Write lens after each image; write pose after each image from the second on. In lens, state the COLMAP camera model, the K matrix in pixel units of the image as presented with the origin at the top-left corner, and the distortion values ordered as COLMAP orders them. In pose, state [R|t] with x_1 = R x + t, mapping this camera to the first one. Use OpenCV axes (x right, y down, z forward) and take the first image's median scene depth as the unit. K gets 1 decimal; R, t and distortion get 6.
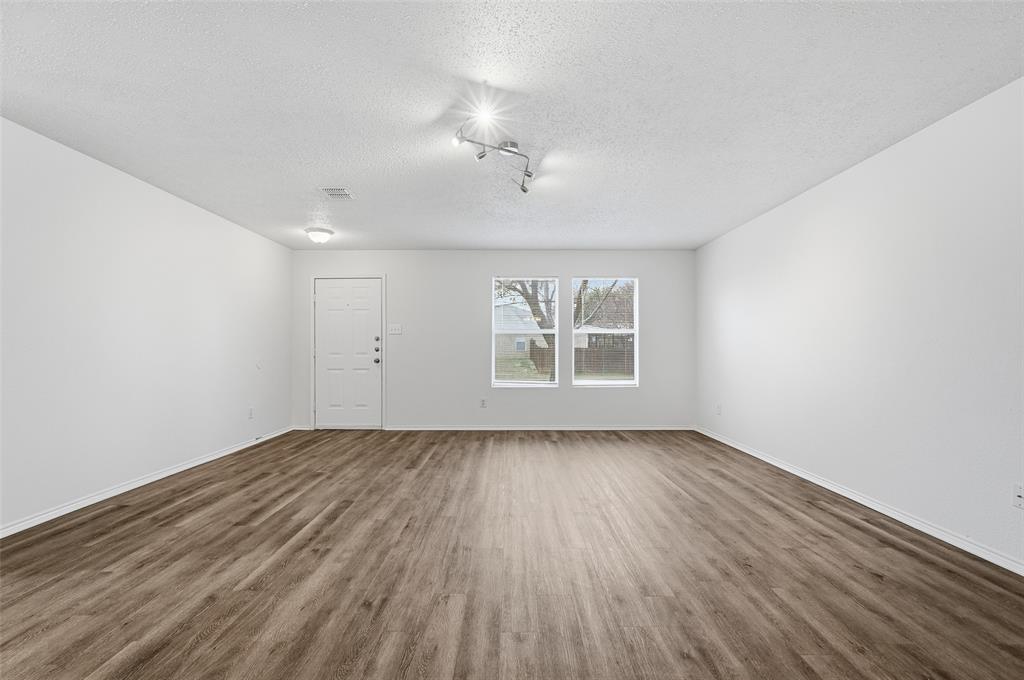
lens RADIAL K [[457.1, 0, 512.3], [0, 457.1, 340.6], [0, 0, 1]] dist [-0.012236, 0.007761]
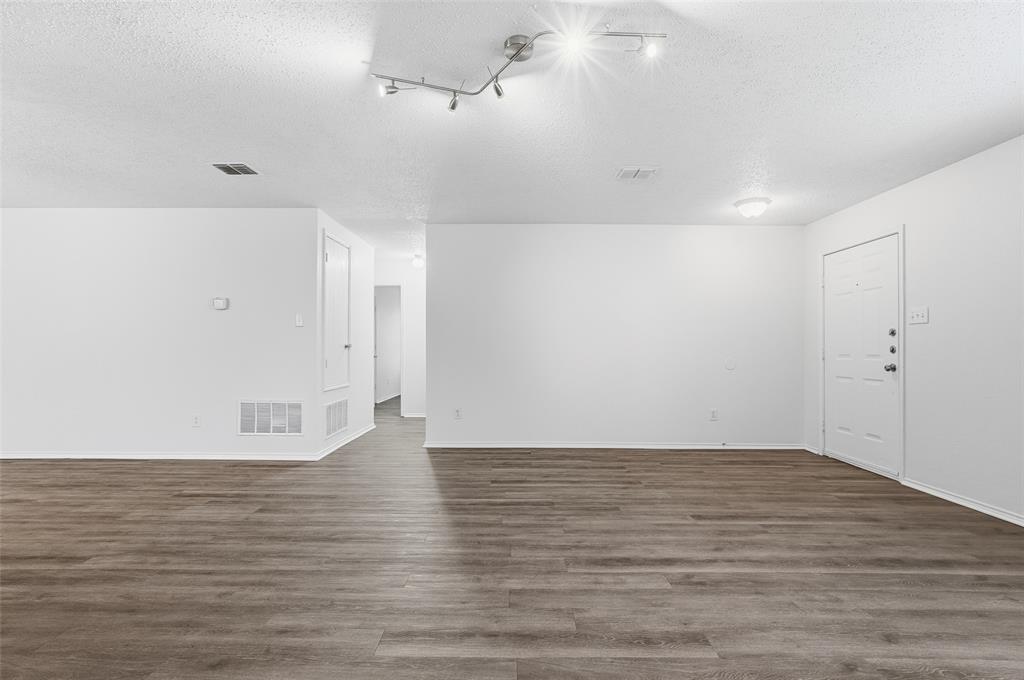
lens RADIAL K [[457.1, 0, 511.5], [0, 457.1, 337.6], [0, 0, 1]] dist [-0.012236, 0.007761]
pose [[-0.011121, -0.018618, -0.999765, 0.694284], [0.014932, 0.999712, -0.018783, 0.014129], [0.999827, -0.015138, -0.010840, 1.029347]]
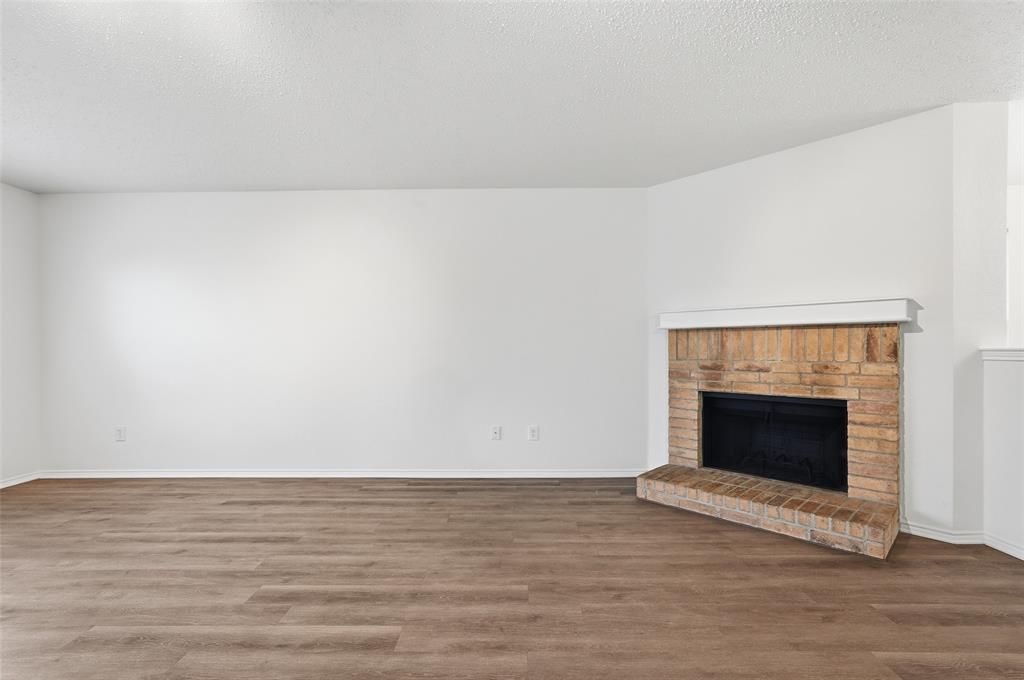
lens RADIAL K [[457.1, 0, 511.2], [0, 457.1, 347.0], [0, 0, 1]] dist [-0.012236, 0.007761]
pose [[0.016426, -0.000804, 0.999865, -0.469544], [-0.013652, 0.999906, 0.001028, 0.010290], [-0.999772, -0.013668, 0.016413, 0.700299]]
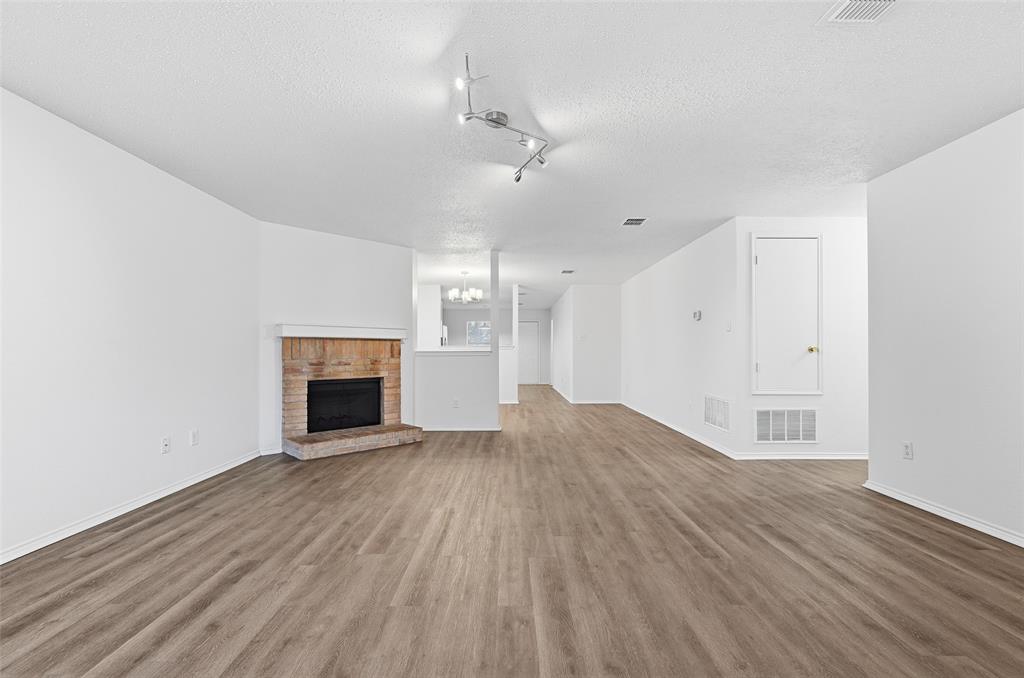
lens RADIAL K [[457.1, 0, 509.4], [0, 457.1, 343.1], [0, 0, 1]] dist [-0.012236, 0.007761]
pose [[-0.999968, -0.001068, 0.007973, -0.043447], [-0.001350, 0.999368, -0.035518, 0.038158], [-0.007930, -0.035527, -0.999337, 1.936084]]
